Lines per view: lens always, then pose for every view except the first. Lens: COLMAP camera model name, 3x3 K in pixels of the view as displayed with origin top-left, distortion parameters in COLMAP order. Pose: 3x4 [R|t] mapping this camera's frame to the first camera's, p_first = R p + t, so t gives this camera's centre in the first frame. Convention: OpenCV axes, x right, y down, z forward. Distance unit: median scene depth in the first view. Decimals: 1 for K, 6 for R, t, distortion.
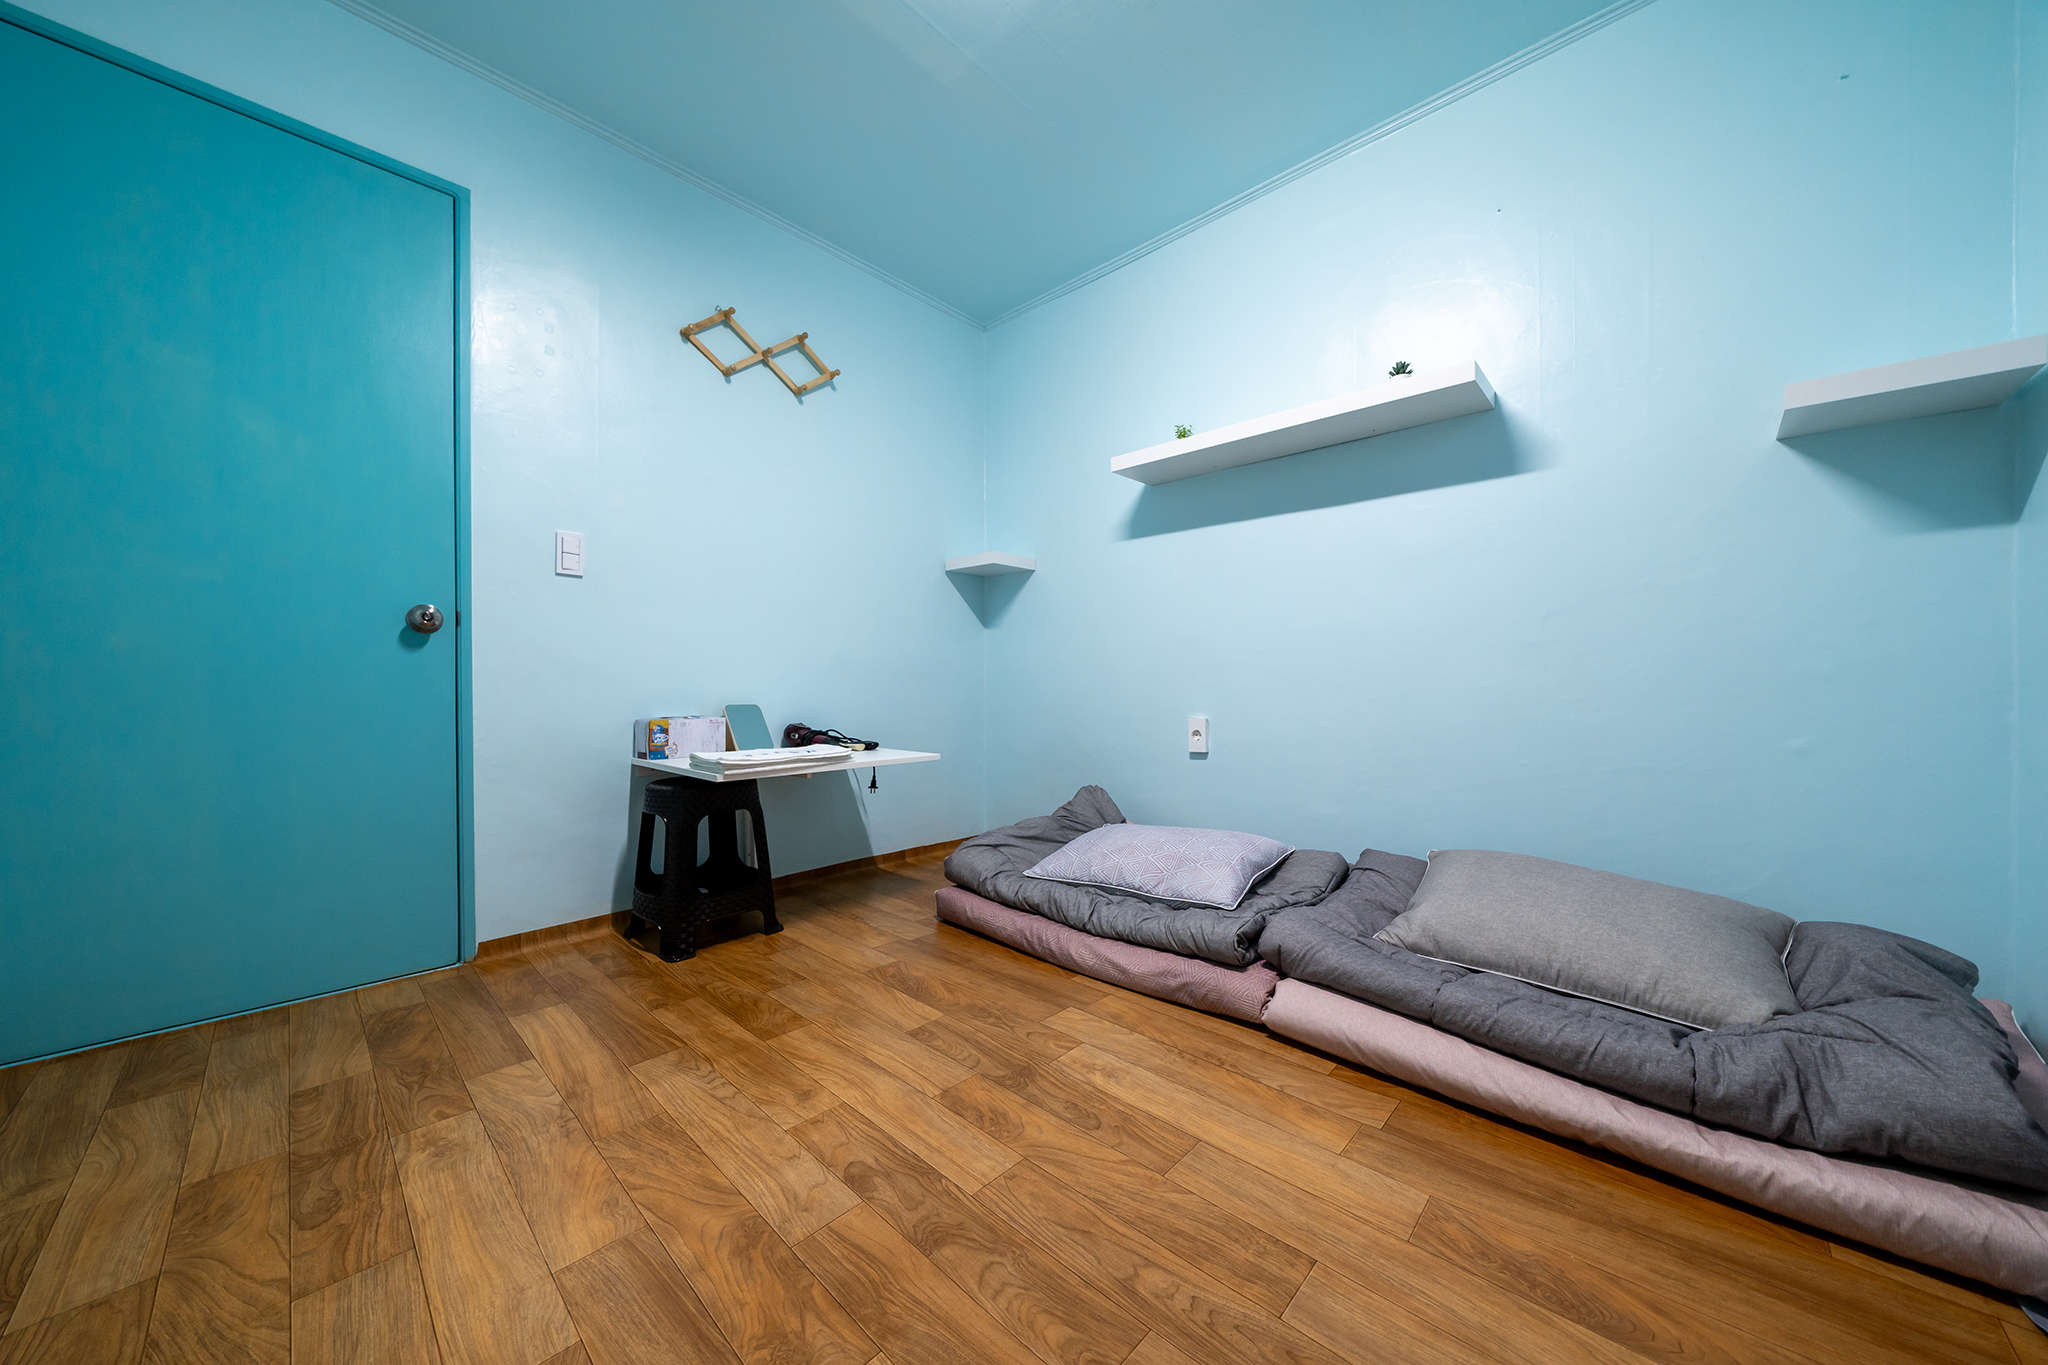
lens RADIAL K [[707.9, 0, 1006.4], [0, 707.9, 684.6], [0, 0, 1]] dist [-0.006644, 0.000652]
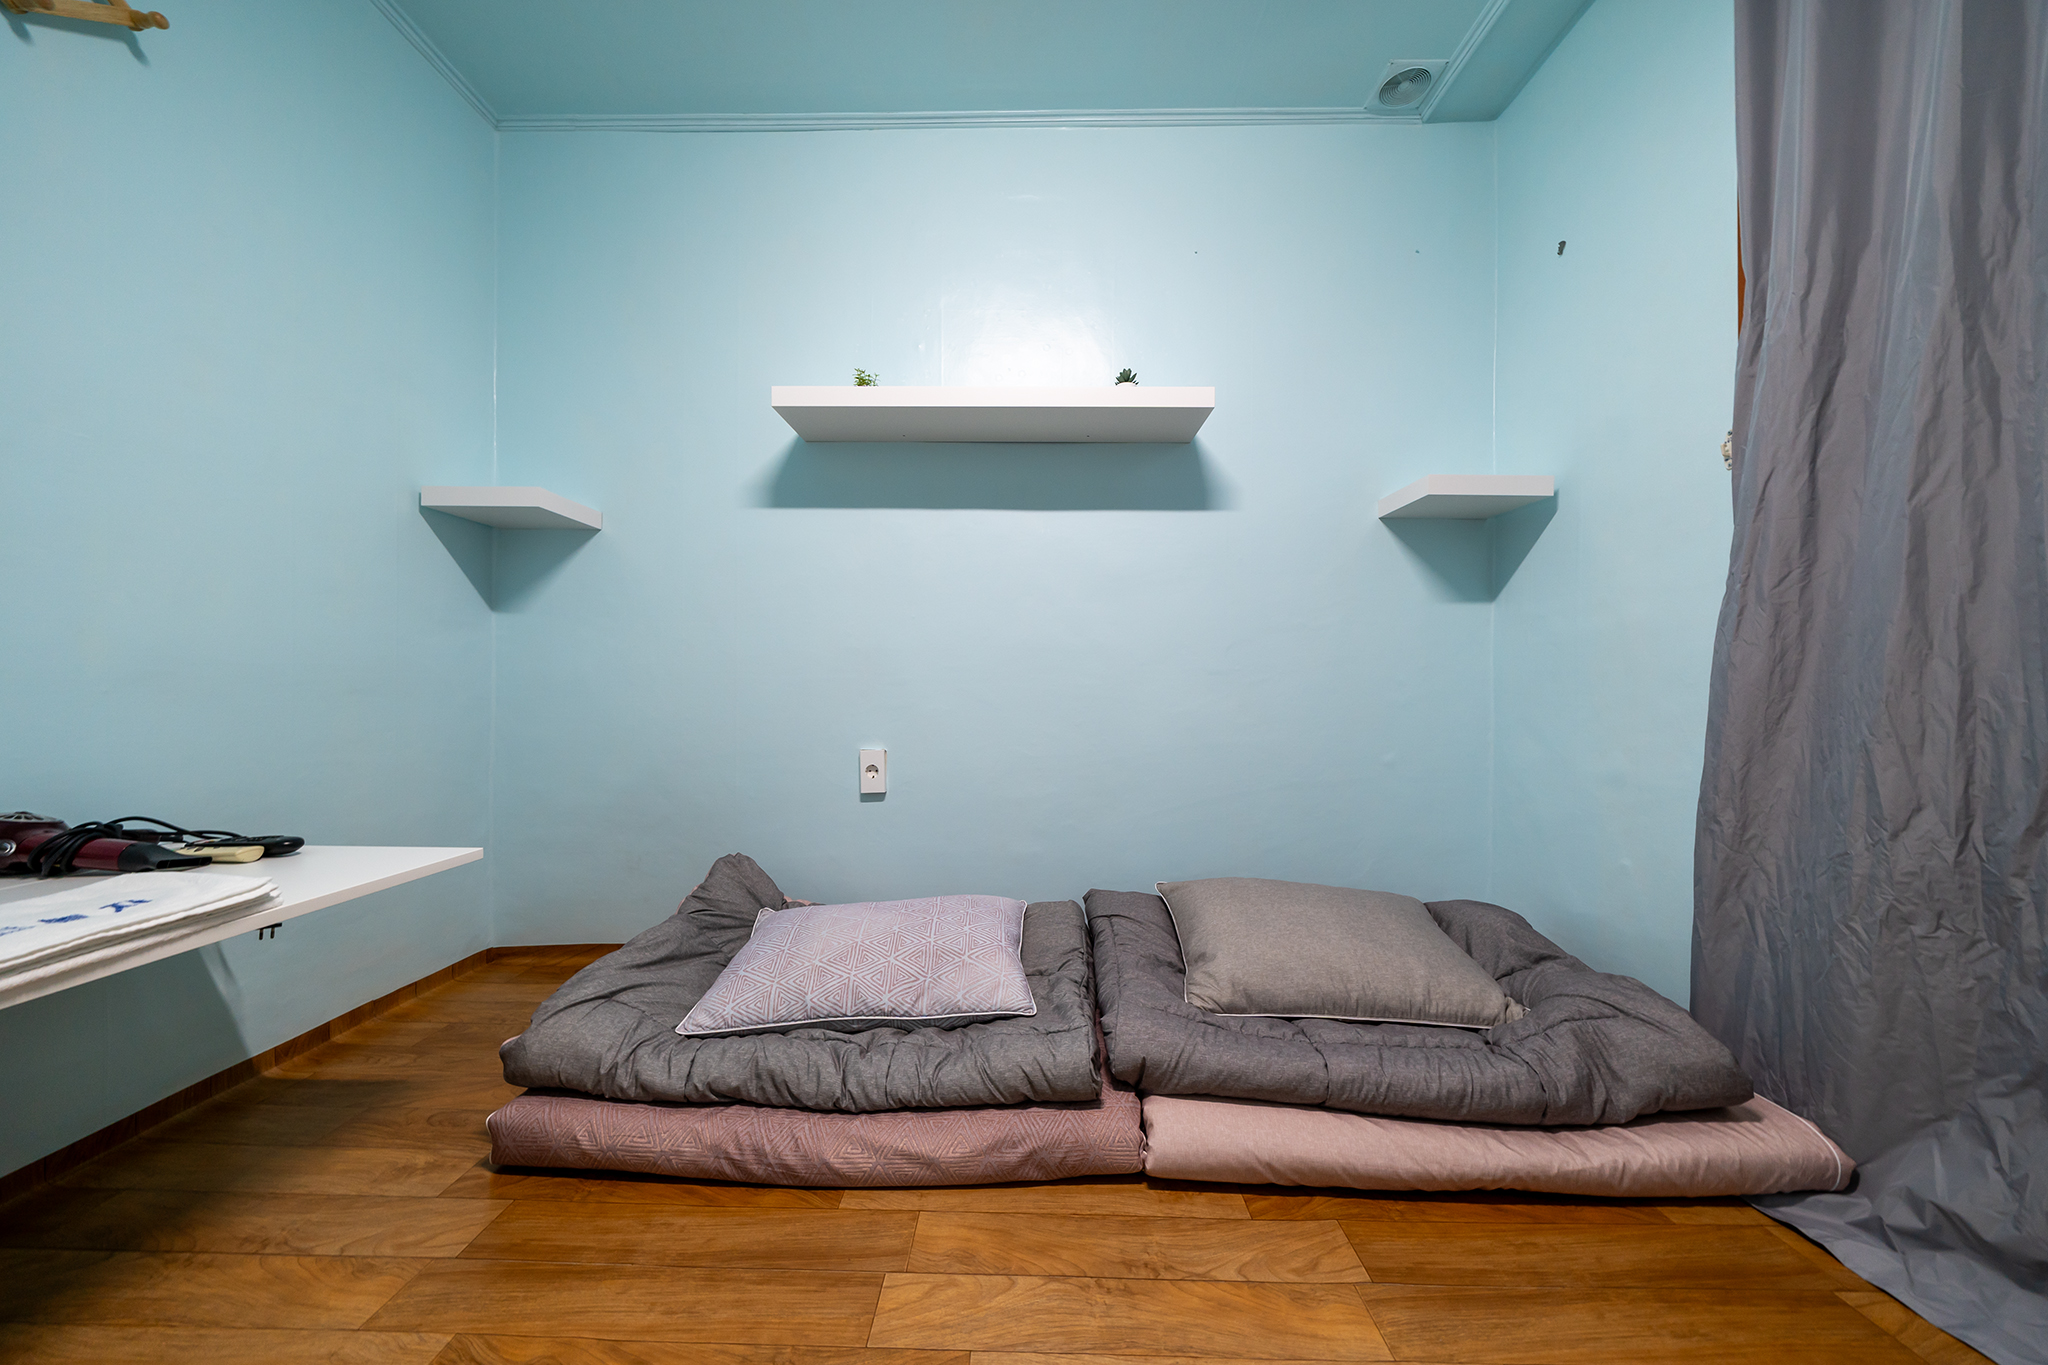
lens RADIAL K [[707.9, 0, 1021.4], [0, 707.9, 687.8], [0, 0, 1]] dist [-0.006644, 0.000652]
pose [[0.729794, 0.006271, 0.683638, -0.253984], [-0.009272, 0.999957, 0.000726, -0.039887], [-0.683604, -0.006868, 0.729821, 0.539328]]
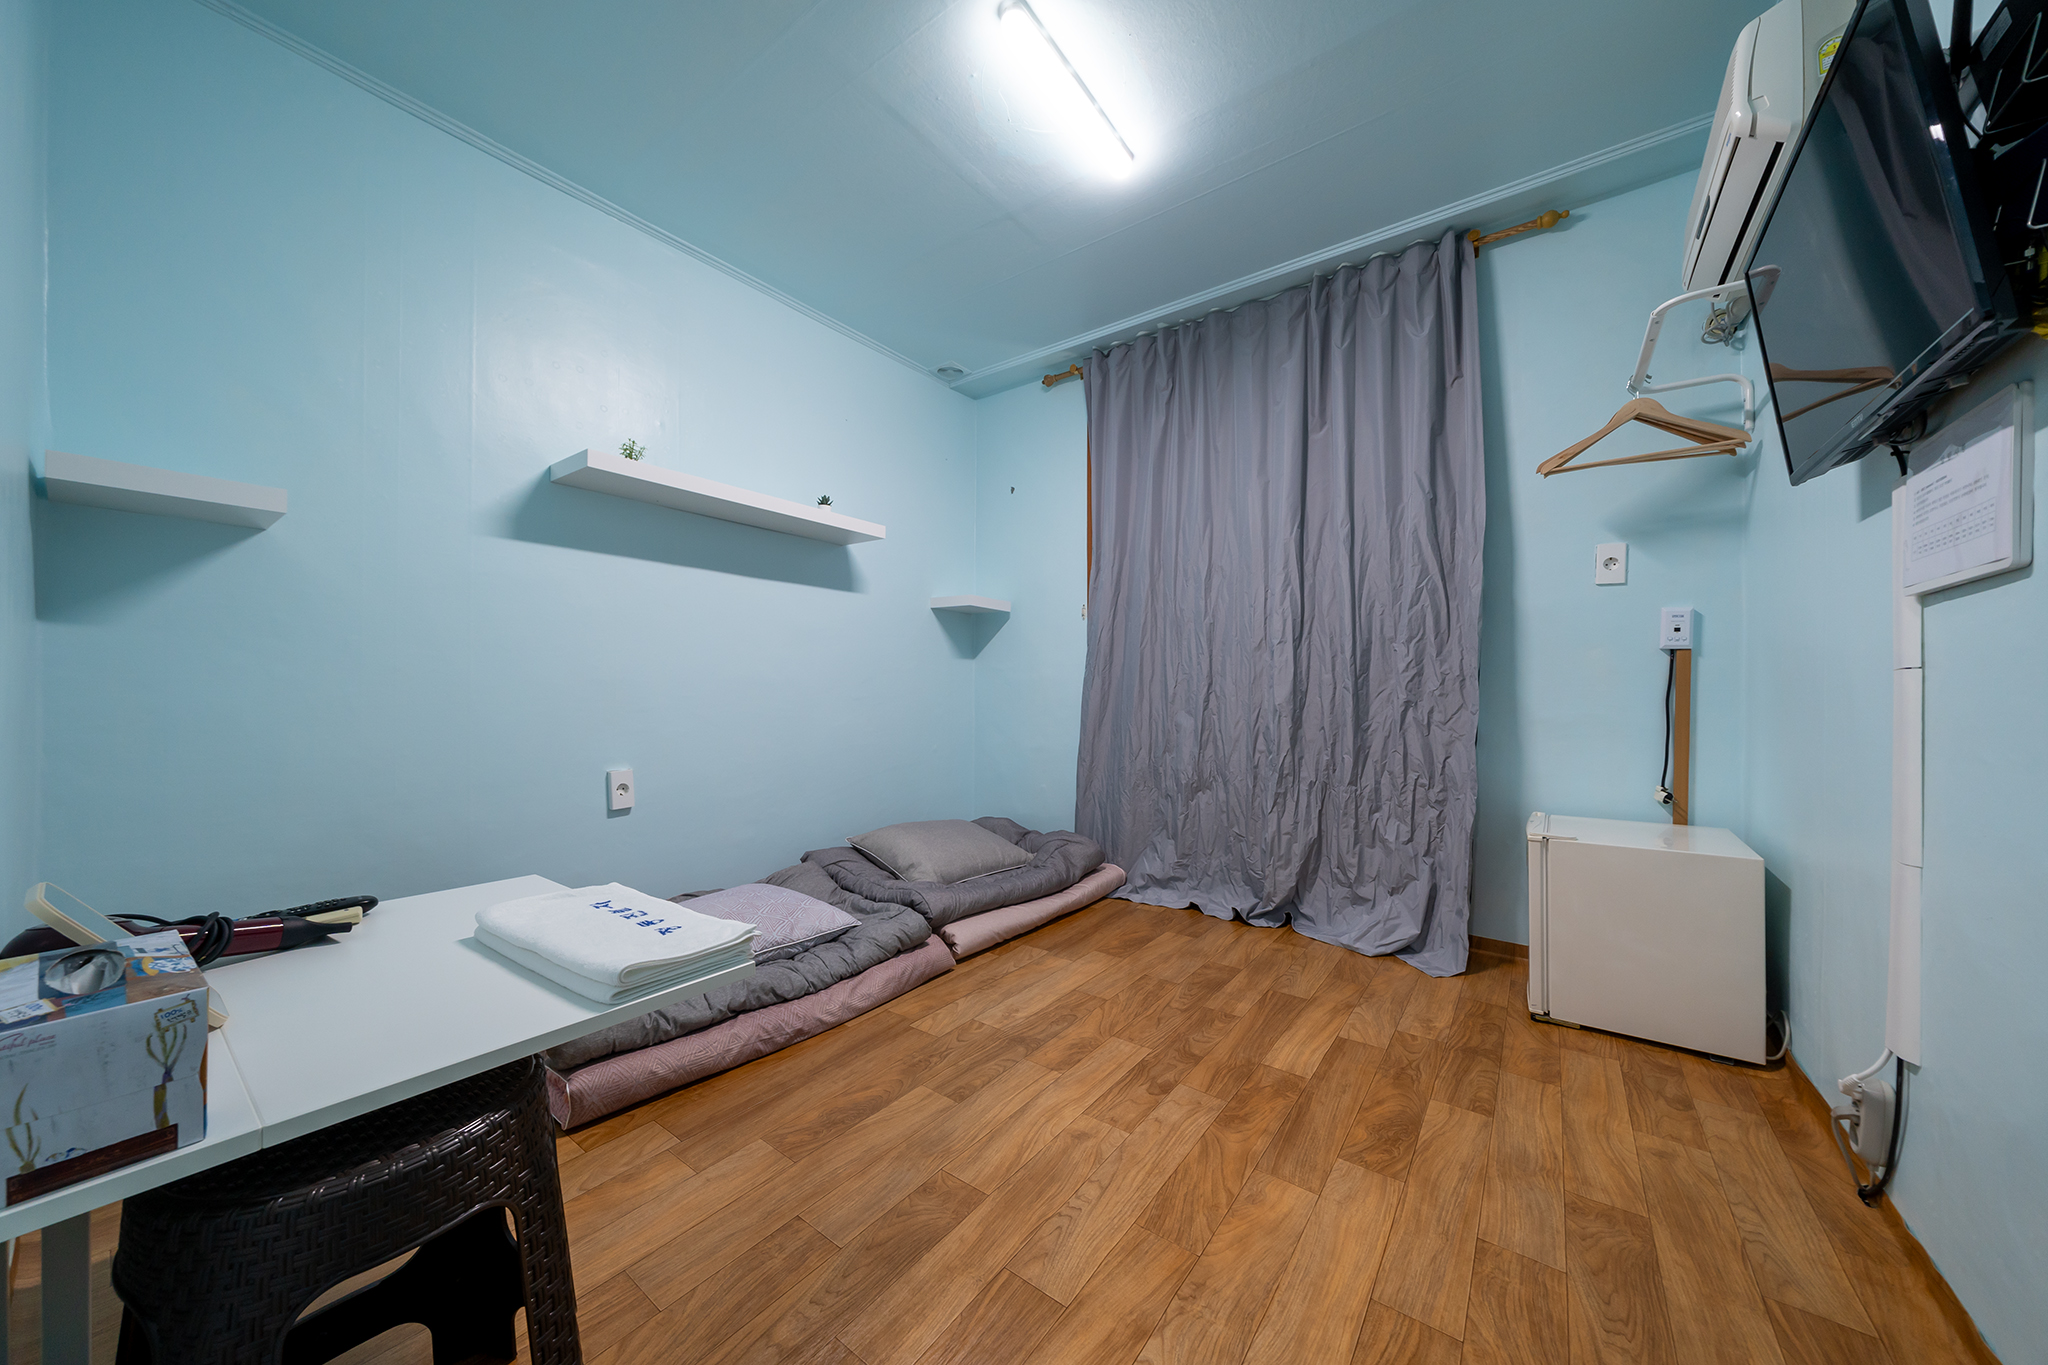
lens RADIAL K [[707.9, 0, 1024.3], [0, 707.9, 682.9], [0, 0, 1]] dist [-0.006644, 0.000652]
pose [[-0.135751, 0.012298, 0.990667, -1.176611], [-0.006780, 0.999888, -0.013341, -0.094226], [-0.990720, -0.008528, -0.135652, 1.064483]]
